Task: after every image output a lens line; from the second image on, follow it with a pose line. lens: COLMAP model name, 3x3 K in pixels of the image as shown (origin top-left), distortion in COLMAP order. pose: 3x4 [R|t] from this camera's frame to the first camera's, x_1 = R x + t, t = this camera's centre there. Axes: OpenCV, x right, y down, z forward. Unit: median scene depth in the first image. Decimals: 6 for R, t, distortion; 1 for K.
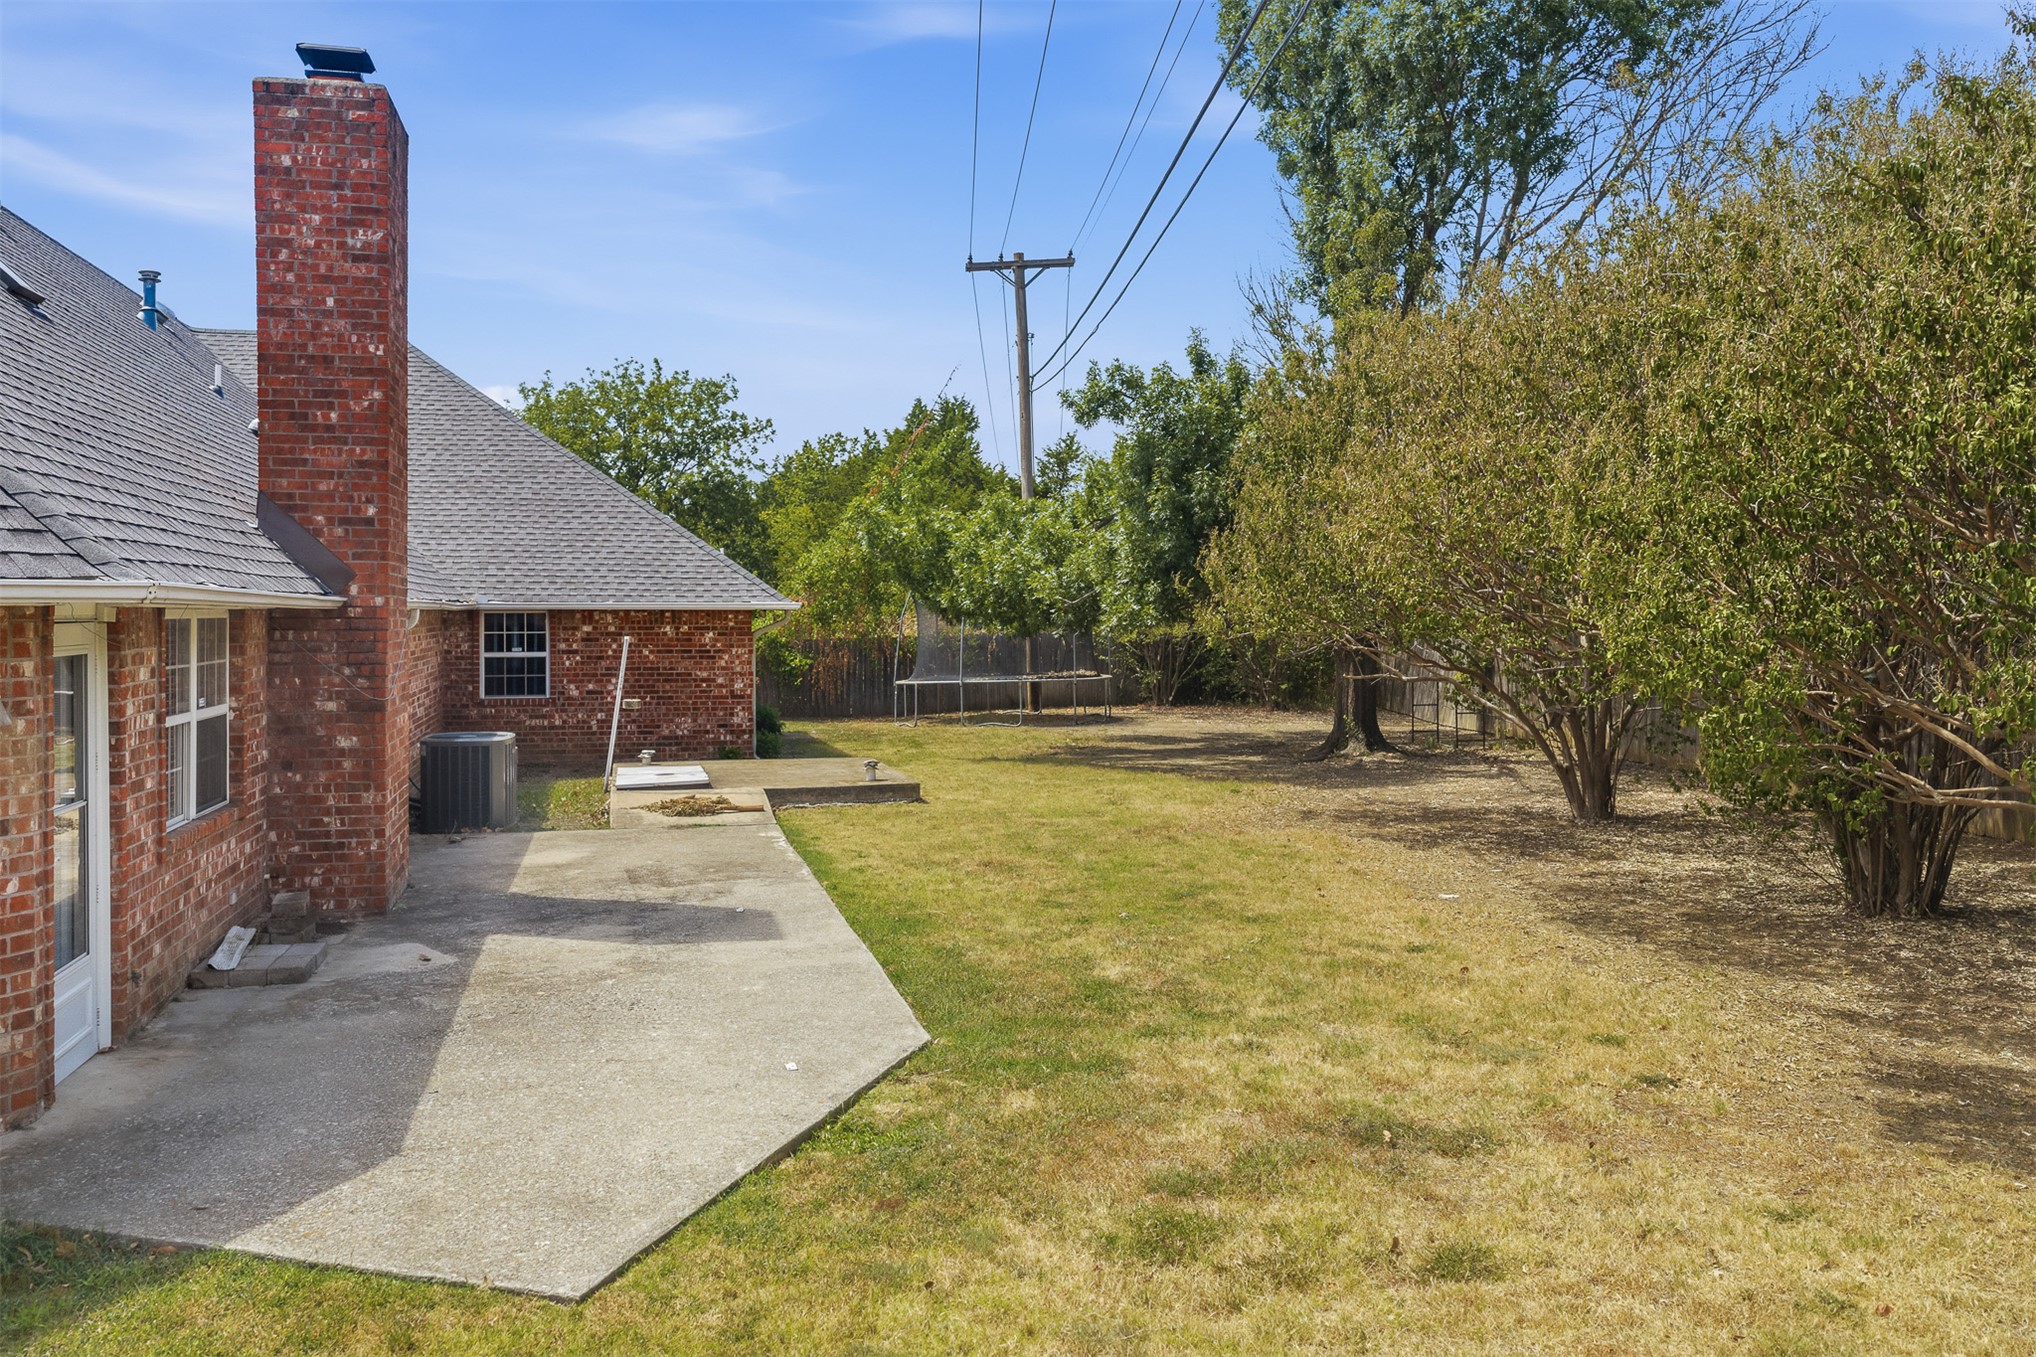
lens RADIAL K [[1606.6, 0, 1017.3], [0, 1606.6, 566.2], [0, 0, 1]] dist [0.001353, -0.002603]
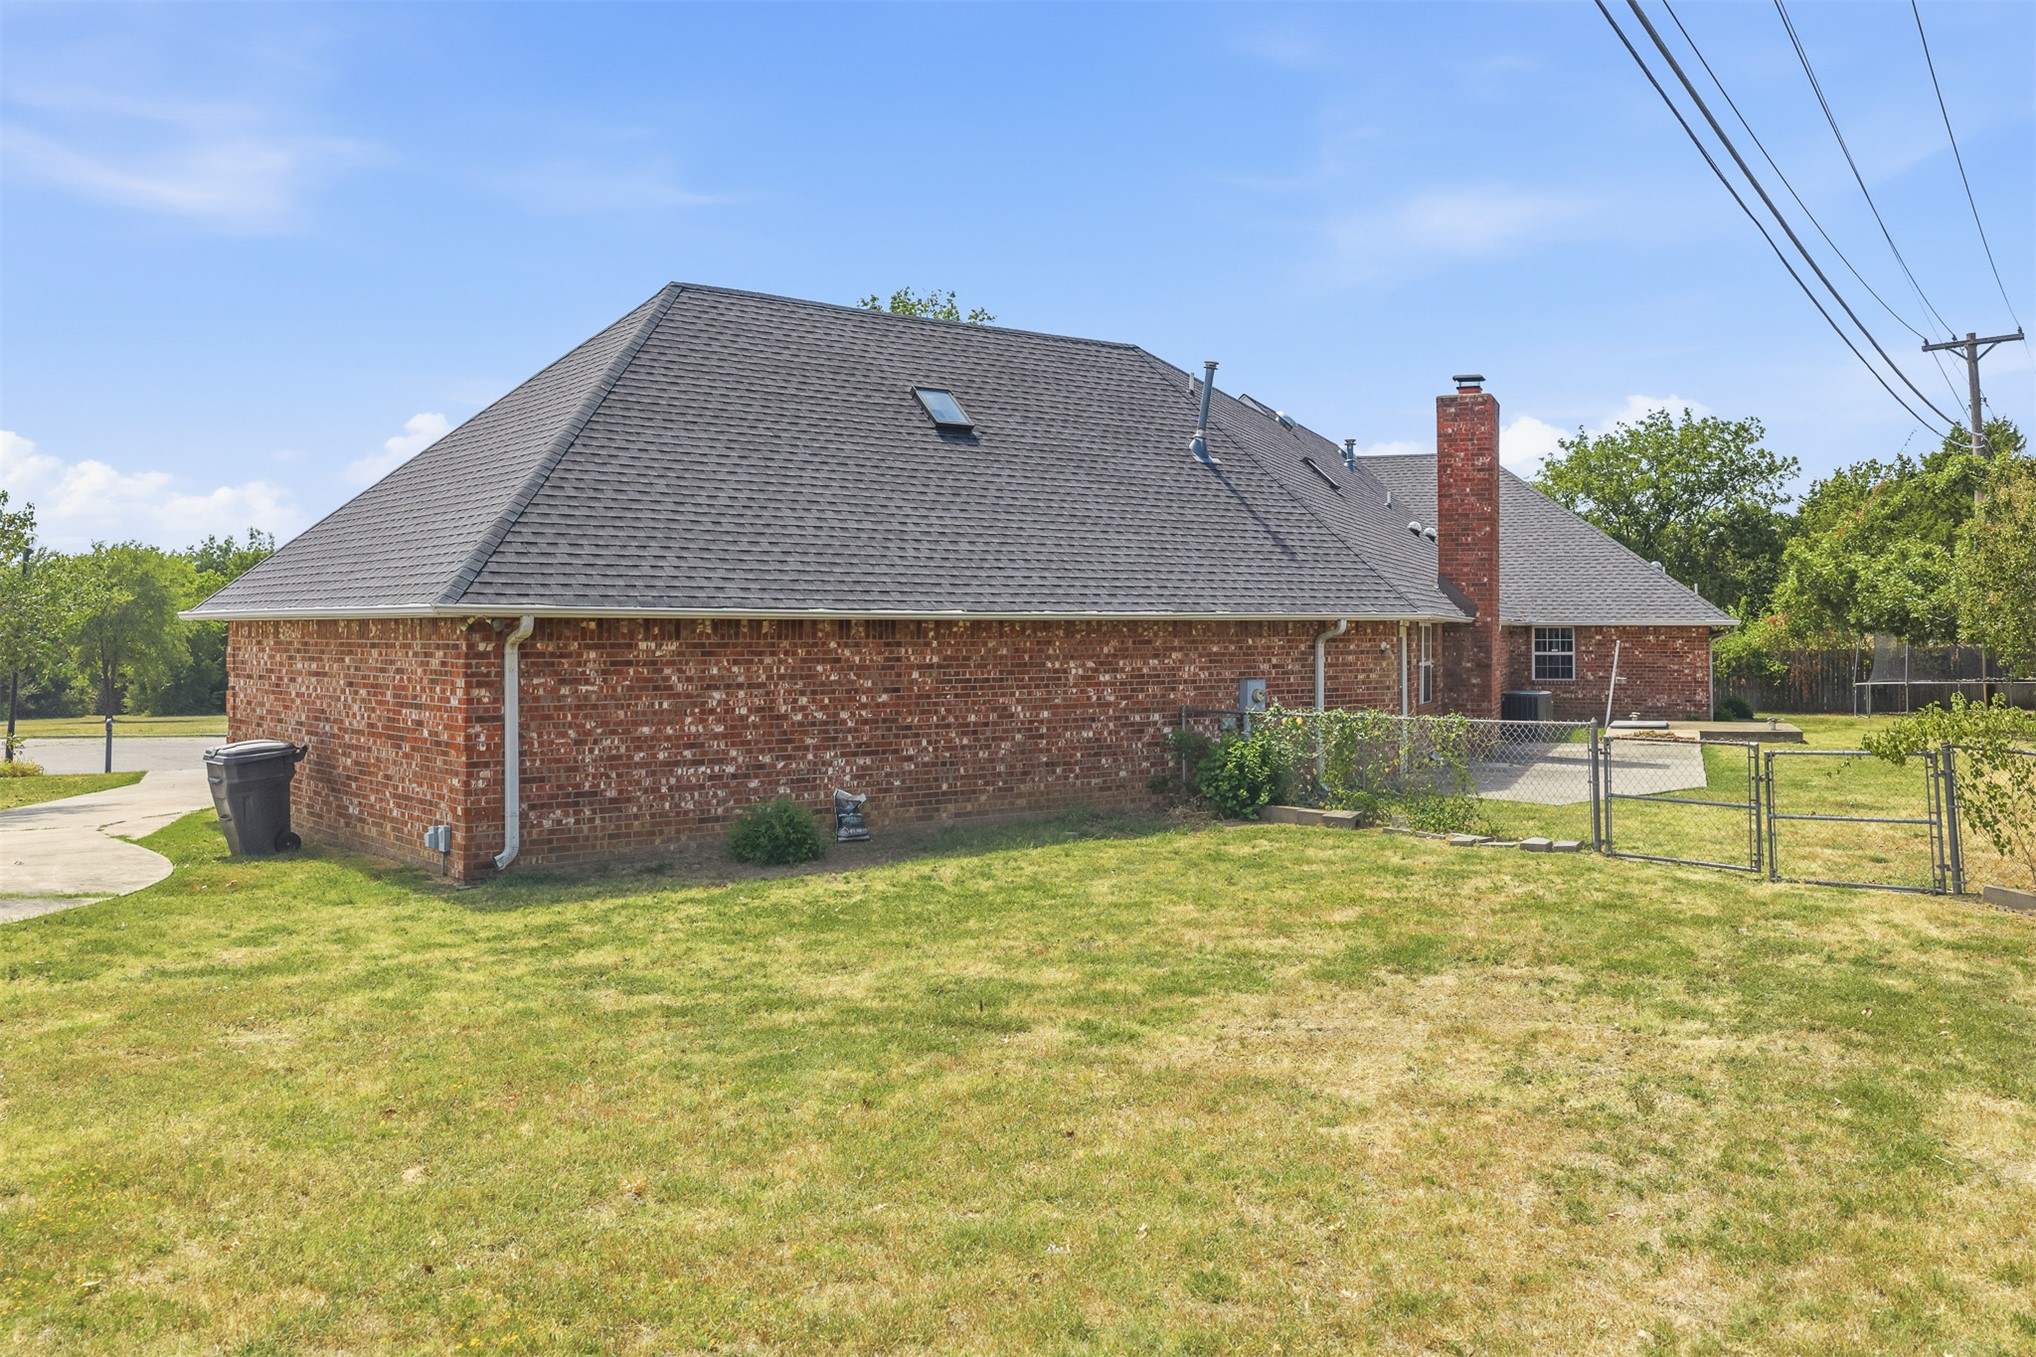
lens RADIAL K [[1684.7, 0, 1018.0], [0, 1684.7, 678.5], [0, 0, 1]] dist [0.006979, -0.003398]
pose [[0.815292, 0.015088, -0.578853, 0.232664], [0.016238, 0.998672, 0.048902, -0.011791], [0.578822, -0.049269, 0.813964, -0.700823]]
